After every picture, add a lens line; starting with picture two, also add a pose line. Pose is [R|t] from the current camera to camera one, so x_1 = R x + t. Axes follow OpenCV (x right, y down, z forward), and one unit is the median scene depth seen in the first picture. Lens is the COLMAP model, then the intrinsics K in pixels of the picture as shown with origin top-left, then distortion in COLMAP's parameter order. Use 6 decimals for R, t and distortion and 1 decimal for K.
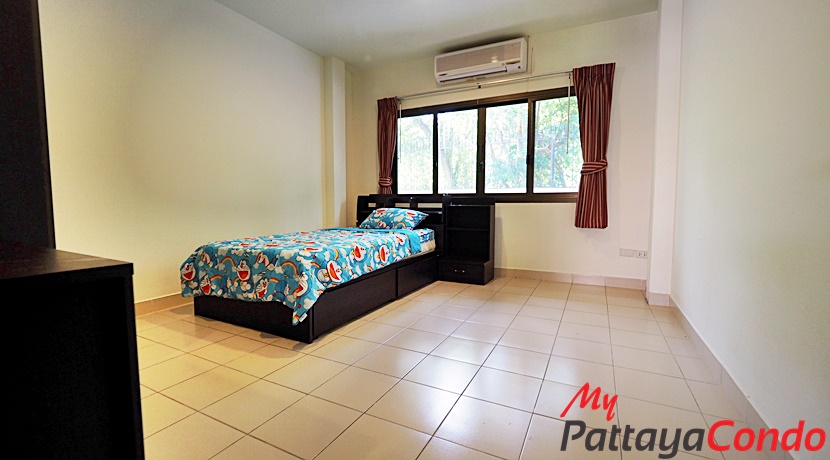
lens RADIAL K [[344.3, 0, 420.3], [0, 344.3, 230.1], [0, 0, 1]] dist [0.000992, 0.000186]
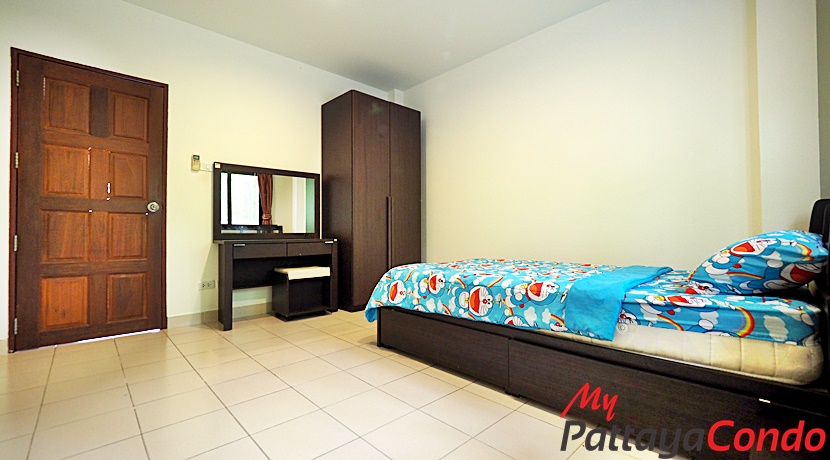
lens RADIAL K [[344.3, 0, 415.5], [0, 344.3, 230.4], [0, 0, 1]] dist [0.000992, 0.000186]
pose [[-0.334836, -0.003336, -0.942270, 0.573998], [-0.071232, 0.997222, 0.021782, -0.069621], [0.939580, 0.074413, -0.334144, 1.181177]]
